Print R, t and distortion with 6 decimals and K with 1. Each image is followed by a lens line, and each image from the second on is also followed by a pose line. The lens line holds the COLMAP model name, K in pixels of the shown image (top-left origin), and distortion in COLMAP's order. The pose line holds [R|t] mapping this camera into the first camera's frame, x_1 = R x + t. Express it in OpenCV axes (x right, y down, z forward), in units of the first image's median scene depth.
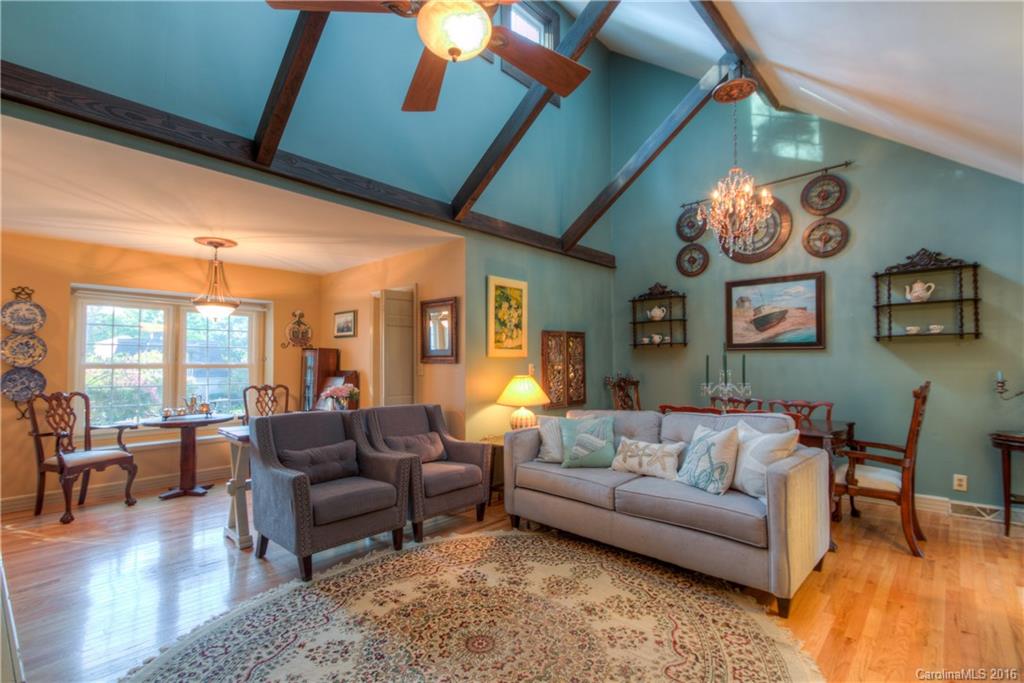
lens RADIAL K [[470.3, 0, 502.7], [0, 470.3, 356.8], [0, 0, 1]] dist [0.020072, -0.009857]
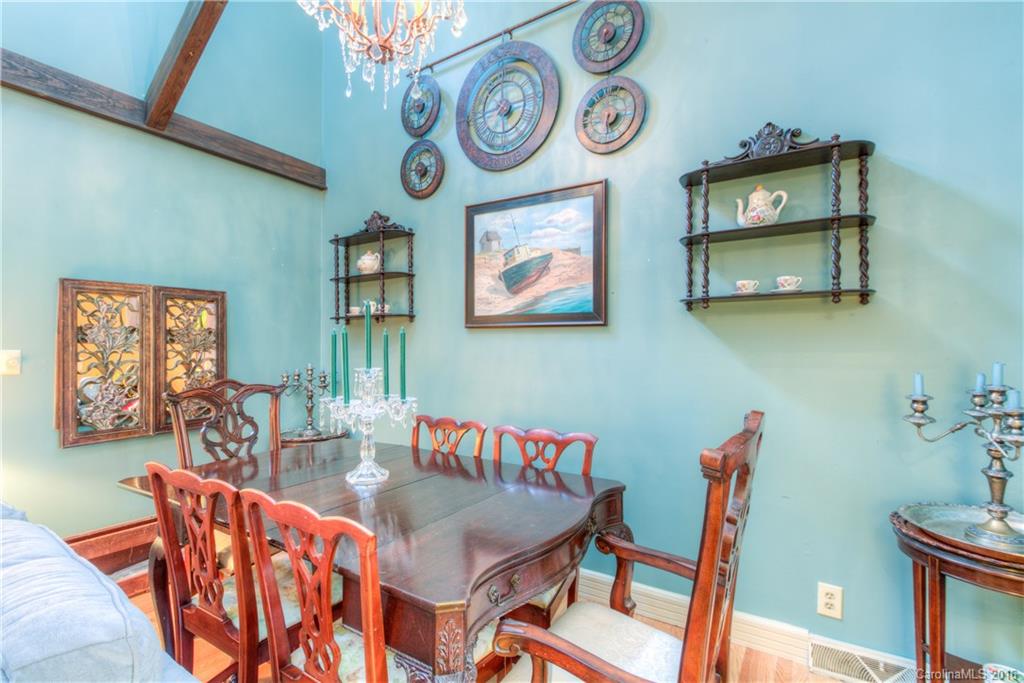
lens RADIAL K [[470.3, 0, 493.9], [0, 470.3, 342.4], [0, 0, 1]] dist [0.020072, -0.009857]
pose [[0.985960, 0.009998, 0.166683, 0.497075], [-0.010511, 0.999942, 0.002198, 0.002434], [-0.166651, -0.003919, 0.986008, 0.532581]]
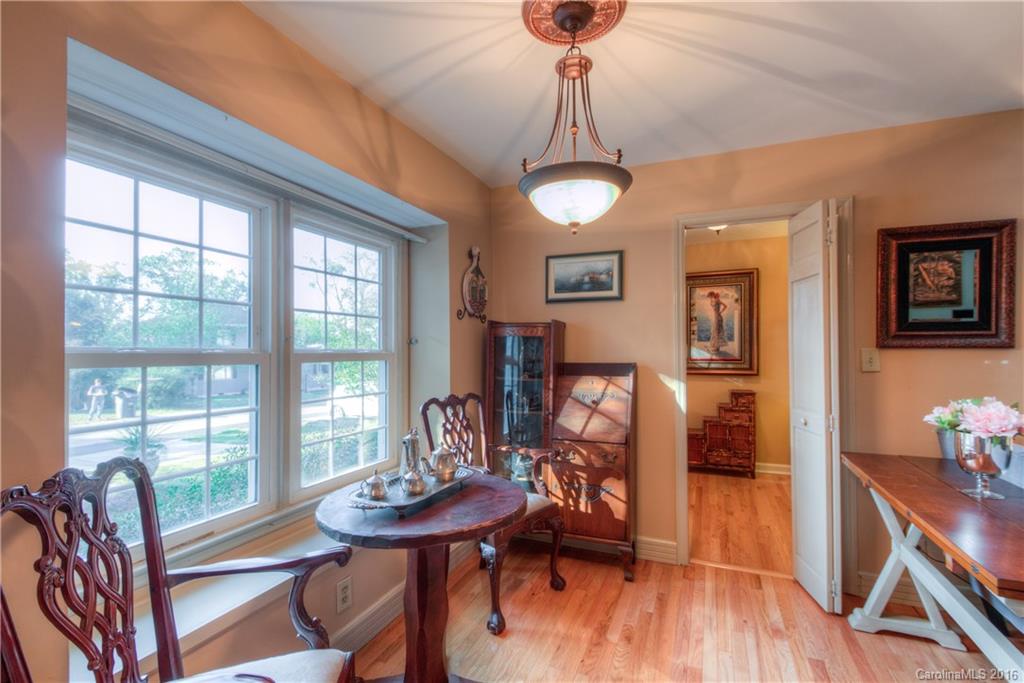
lens RADIAL K [[470.3, 0, 508.1], [0, 470.3, 351.8], [0, 0, 1]] dist [0.020072, -0.009857]
pose [[0.936432, -0.003036, 0.350837, -0.826326], [-0.001135, 0.999931, 0.011681, 0.013687], [-0.350848, -0.011337, 0.936364, 0.721726]]
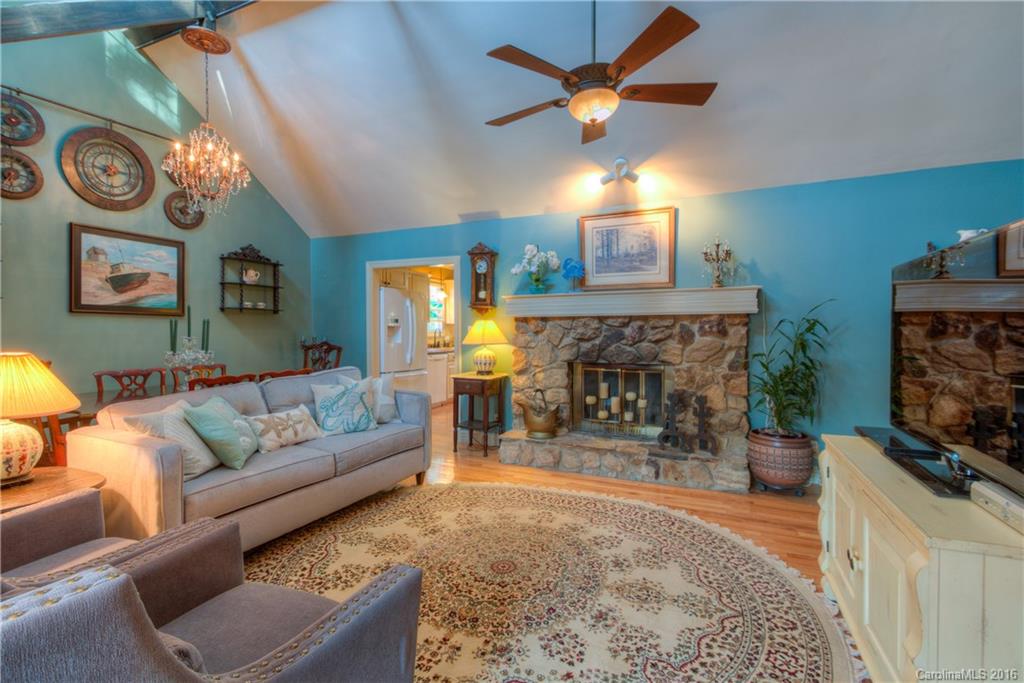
lens RADIAL K [[470.3, 0, 513.1], [0, 470.3, 338.0], [0, 0, 1]] dist [0.020072, -0.009857]
pose [[-0.323498, -0.011409, 0.946160, -0.583584], [-0.011075, 0.999904, 0.008271, 0.016162], [-0.946164, -0.007803, -0.323594, 0.688741]]
